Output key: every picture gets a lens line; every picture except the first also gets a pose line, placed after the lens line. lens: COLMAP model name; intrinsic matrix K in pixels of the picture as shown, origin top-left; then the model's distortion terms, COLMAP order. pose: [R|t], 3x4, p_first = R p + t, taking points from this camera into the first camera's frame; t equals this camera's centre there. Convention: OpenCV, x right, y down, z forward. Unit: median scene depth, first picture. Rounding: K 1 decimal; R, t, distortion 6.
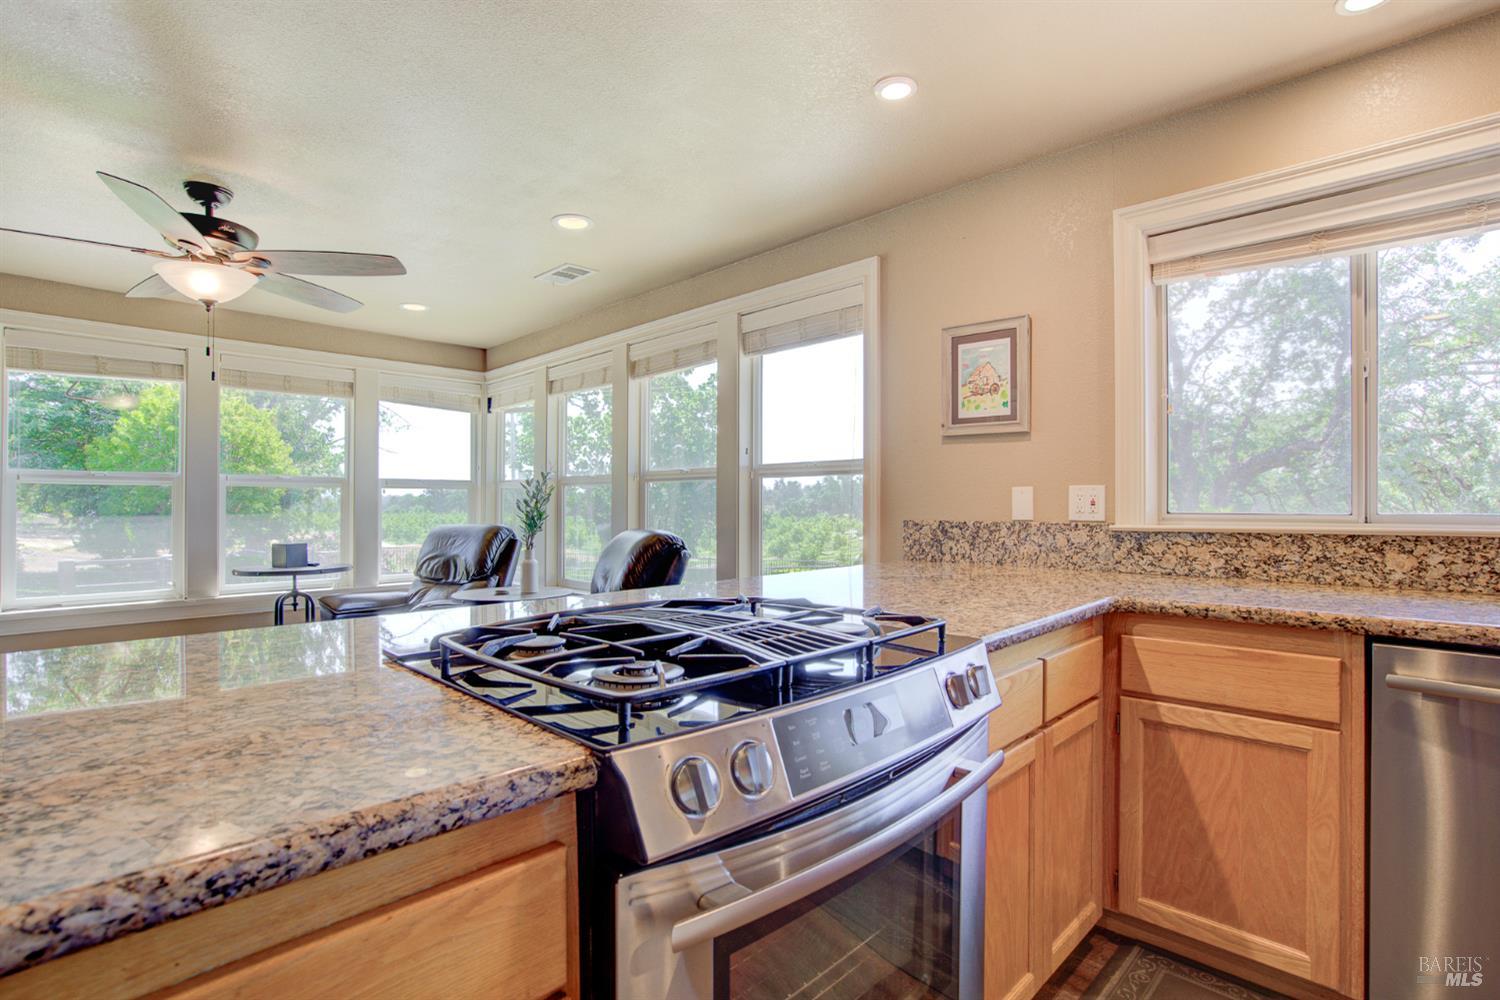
lens RADIAL K [[719.9, 0, 748.5], [0, 719.9, 503.4], [0, 0, 1]] dist [-0.052494, 0.022199]
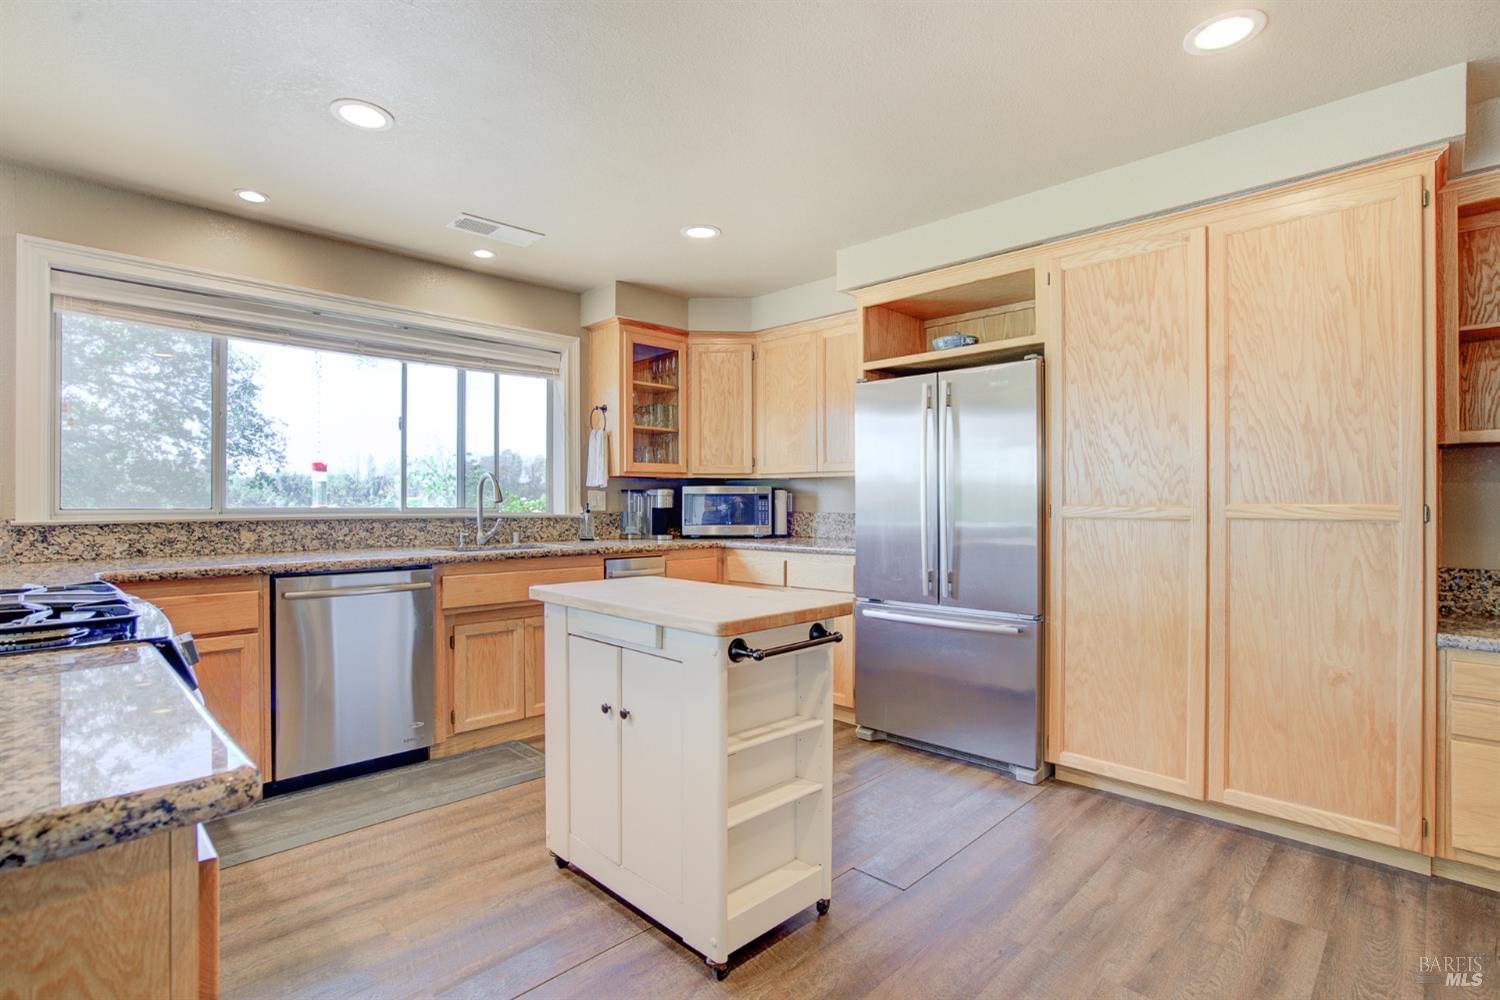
lens RADIAL K [[719.9, 0, 748.5], [0, 719.9, 503.4], [0, 0, 1]] dist [-0.052494, 0.022199]
pose [[0.004098, -0.002797, 0.999988, -0.494503], [-0.000437, 0.999996, 0.002798, 0.000222], [-0.999992, -0.000449, 0.004097, -0.123044]]
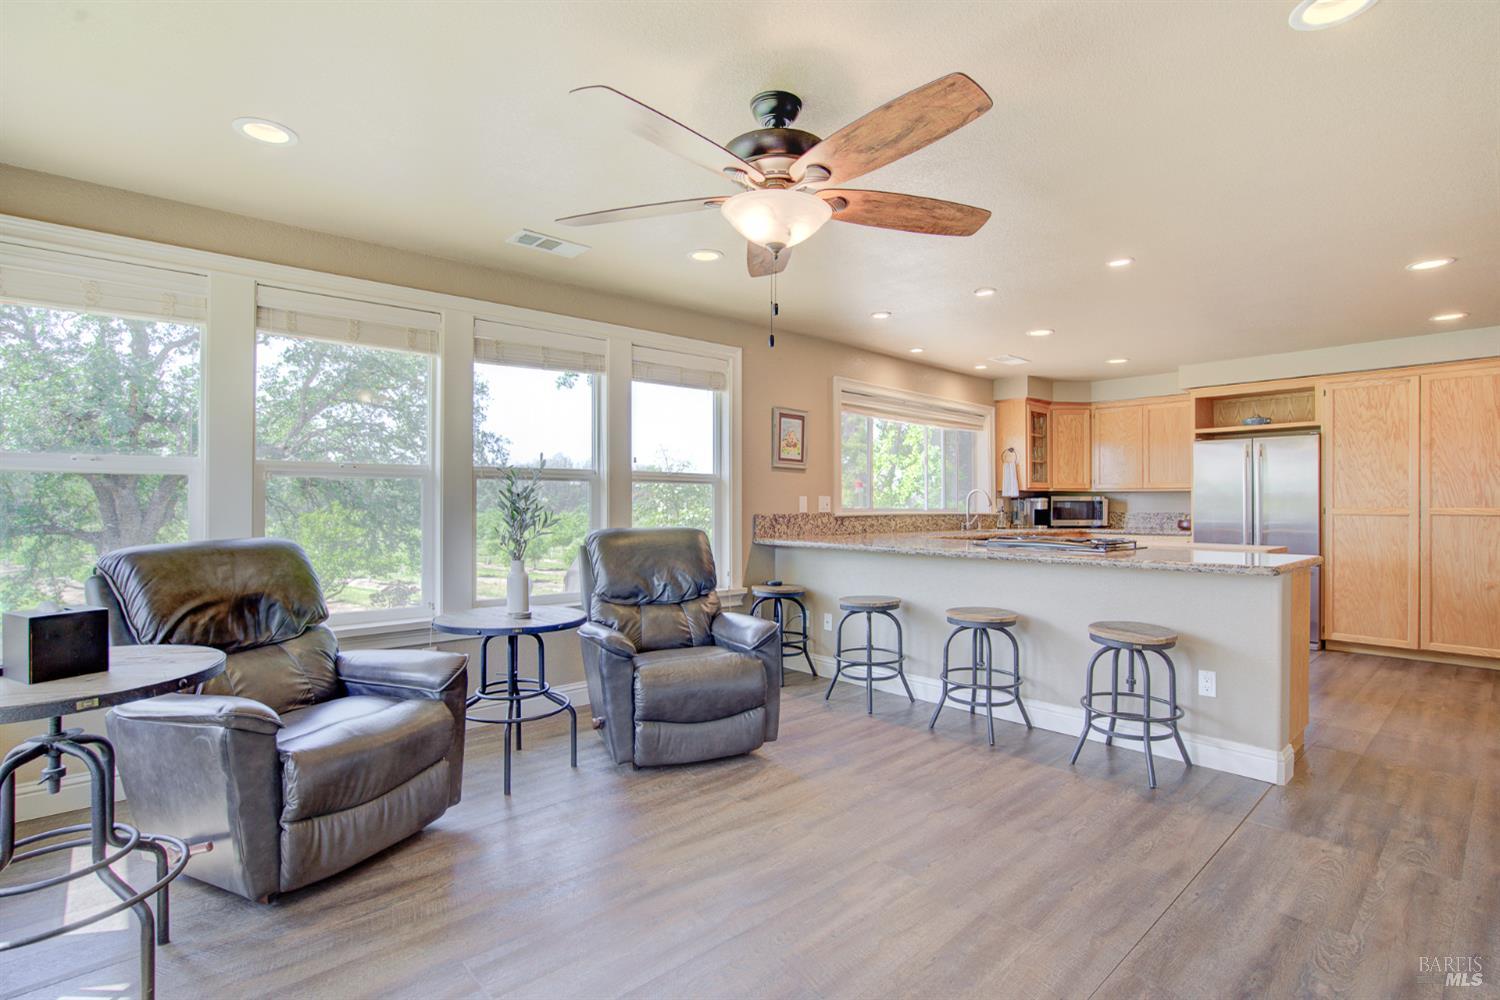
lens RADIAL K [[719.9, 0, 748.5], [0, 719.9, 503.4], [0, 0, 1]] dist [-0.052494, 0.022199]
pose [[0.063335, 0.001598, 0.997991, -1.604793], [-0.003605, 0.999993, -0.001372, 0.000275], [-0.997986, -0.003511, 0.063340, 1.001971]]
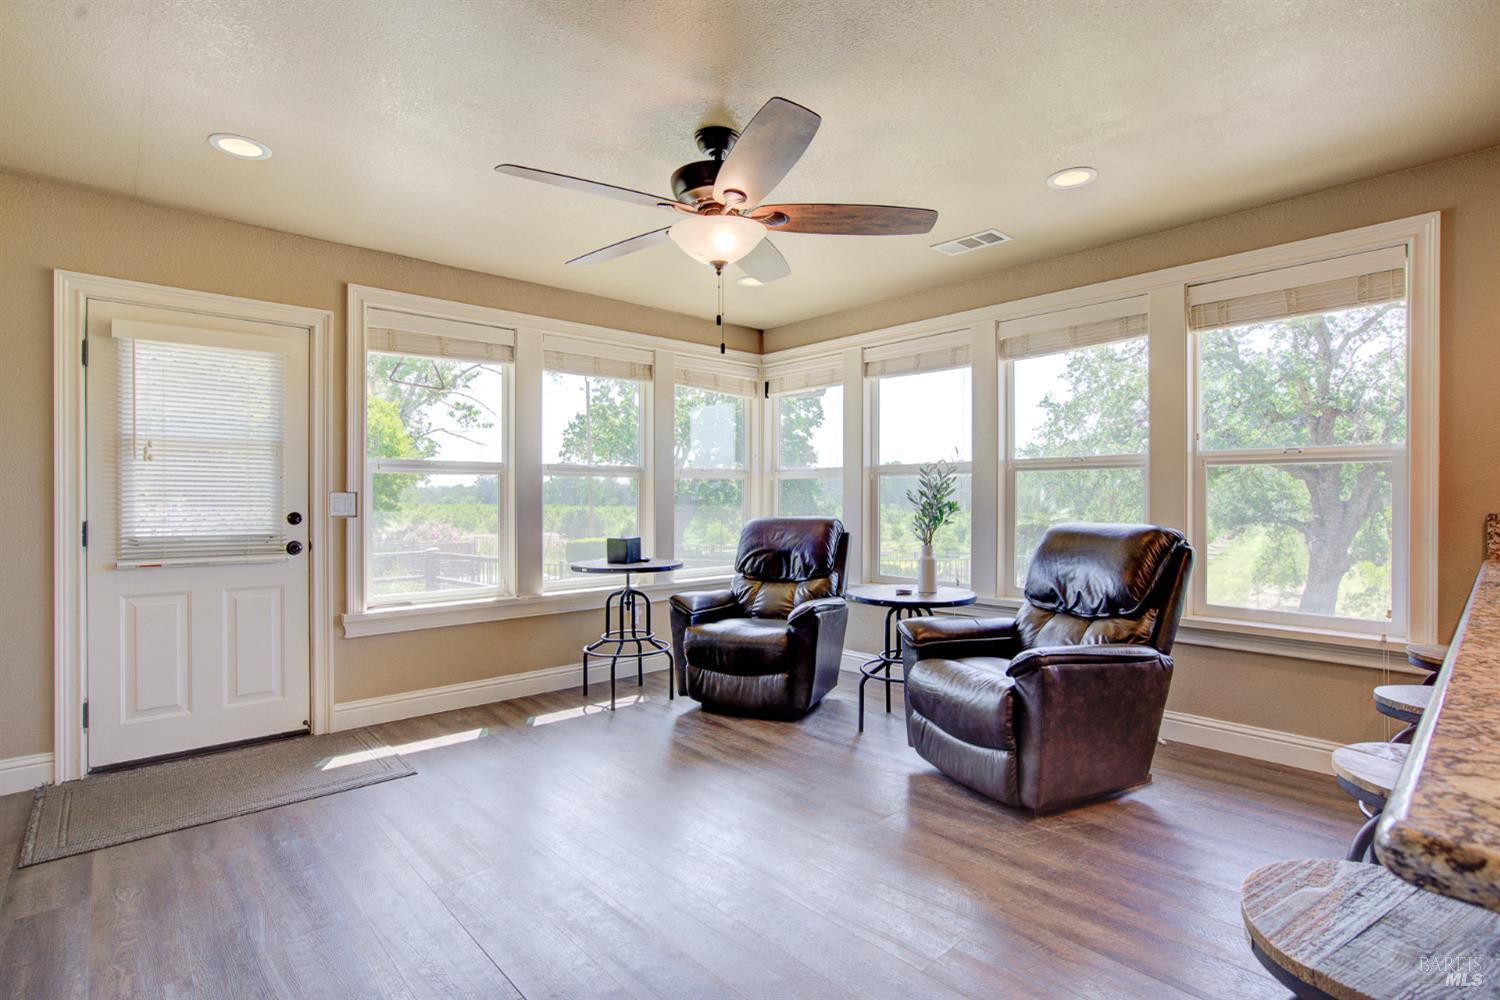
lens RADIAL K [[719.9, 0, 748.5], [0, 719.9, 503.4], [0, 0, 1]] dist [-0.052494, 0.022199]
pose [[0.998352, 0.000540, -0.057381, -0.698607], [0.000193, 0.999918, 0.012777, -0.000580], [0.057383, -0.012767, 0.998271, 0.110116]]
